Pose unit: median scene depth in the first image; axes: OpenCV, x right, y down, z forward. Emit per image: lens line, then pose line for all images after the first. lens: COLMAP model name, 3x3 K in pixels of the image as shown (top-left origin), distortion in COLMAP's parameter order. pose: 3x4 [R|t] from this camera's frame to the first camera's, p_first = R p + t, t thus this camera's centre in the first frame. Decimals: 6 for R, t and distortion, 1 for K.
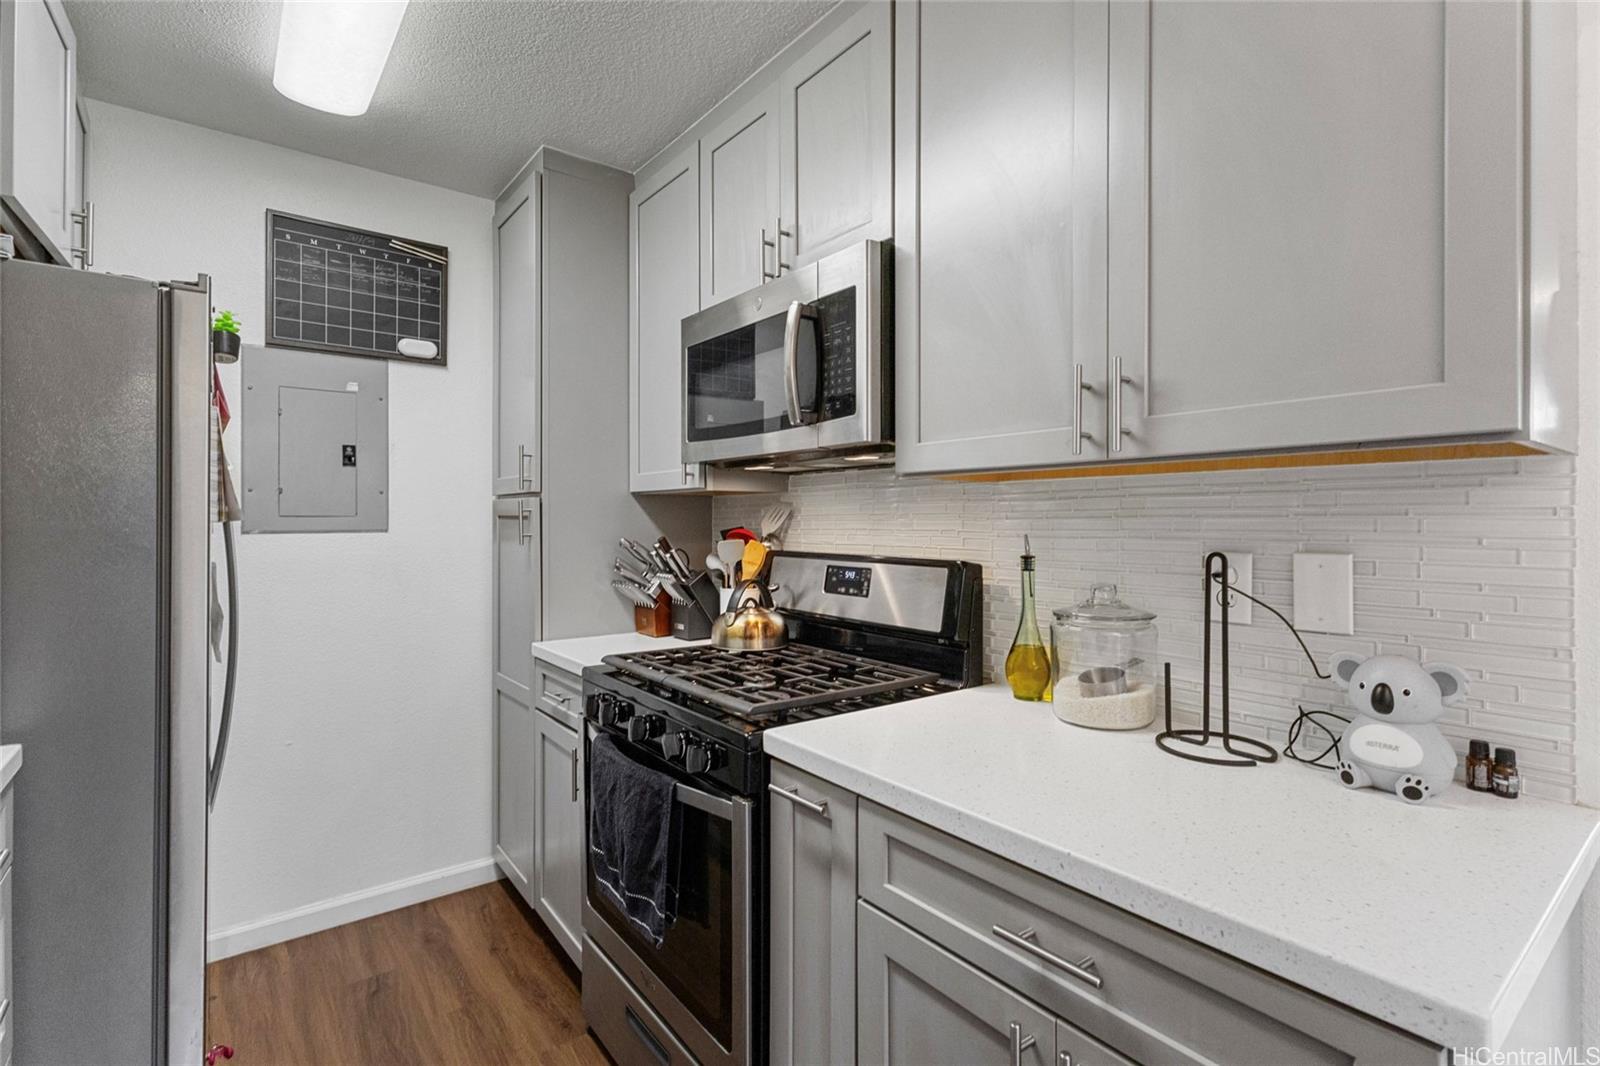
lens RADIAL K [[750.9, 0, 797.1], [0, 750.9, 520.4], [0, 0, 1]] dist [0.004661, 0.001175]
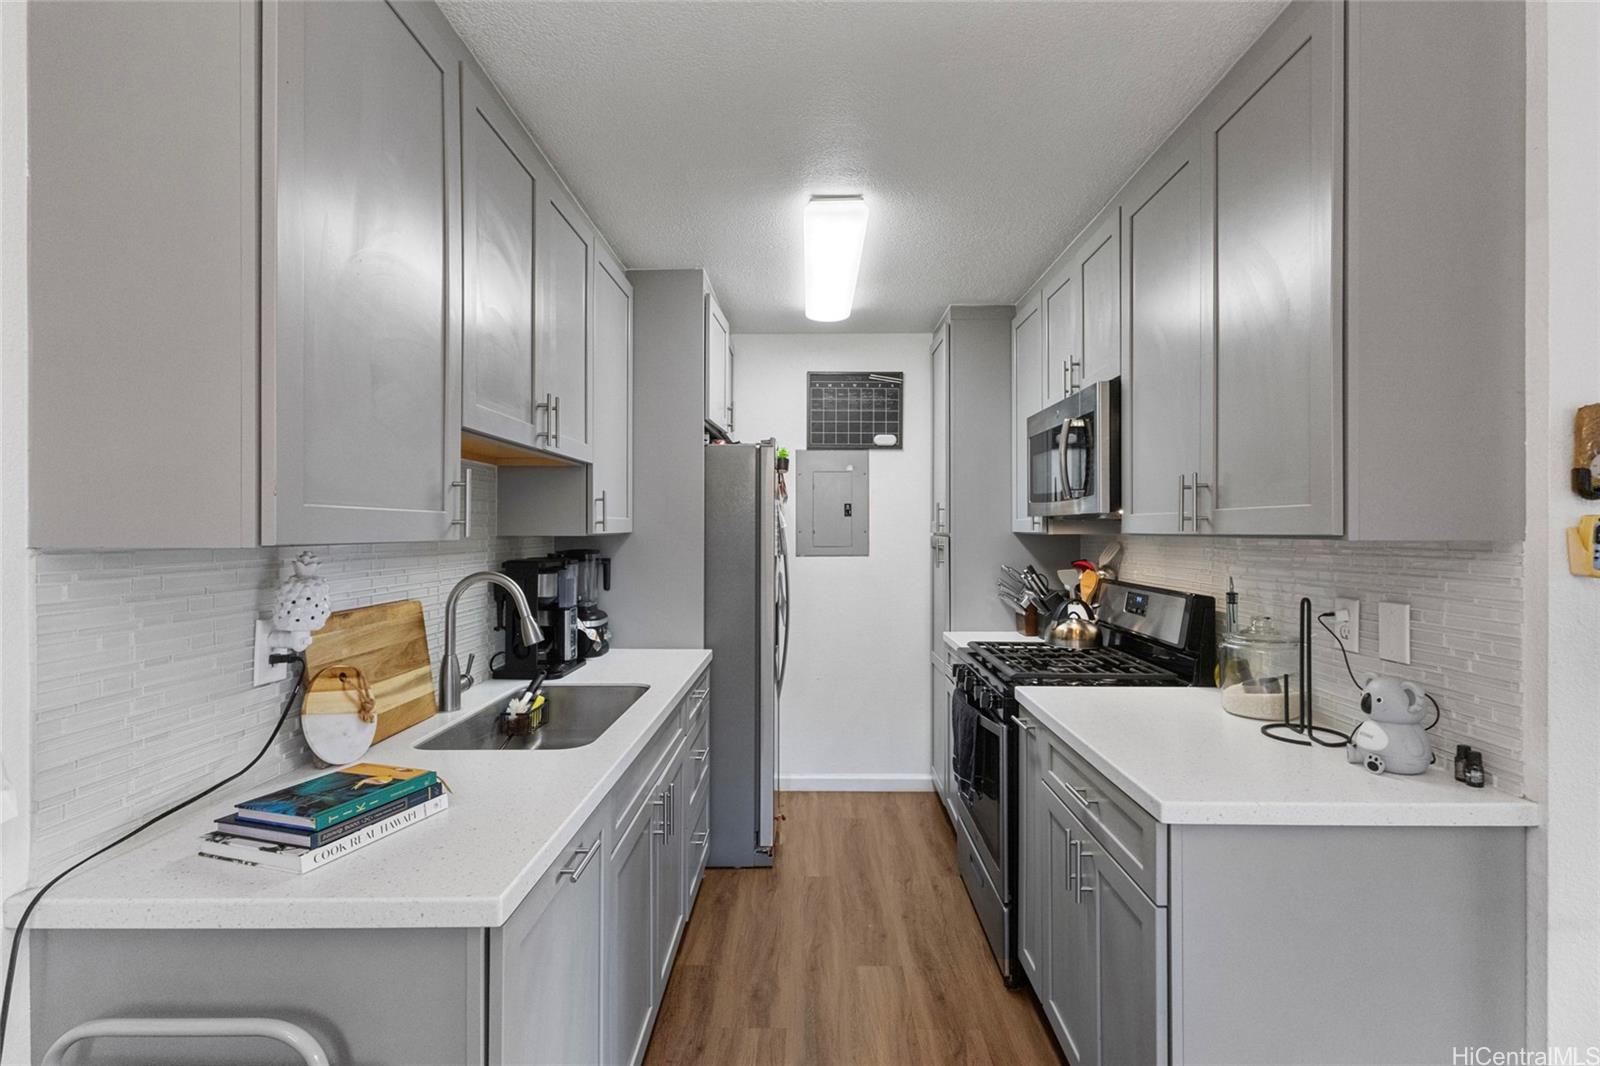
lens RADIAL K [[735.4, 0, 792.9], [0, 735.4, 529.1], [0, 0, 1]] dist [-0.000859, -0.000011]
pose [[0.777370, -0.002317, -0.629039, 0.385610], [0.002001, 0.999997, -0.001211, -0.049910], [0.629040, -0.000317, 0.777373, -0.392299]]
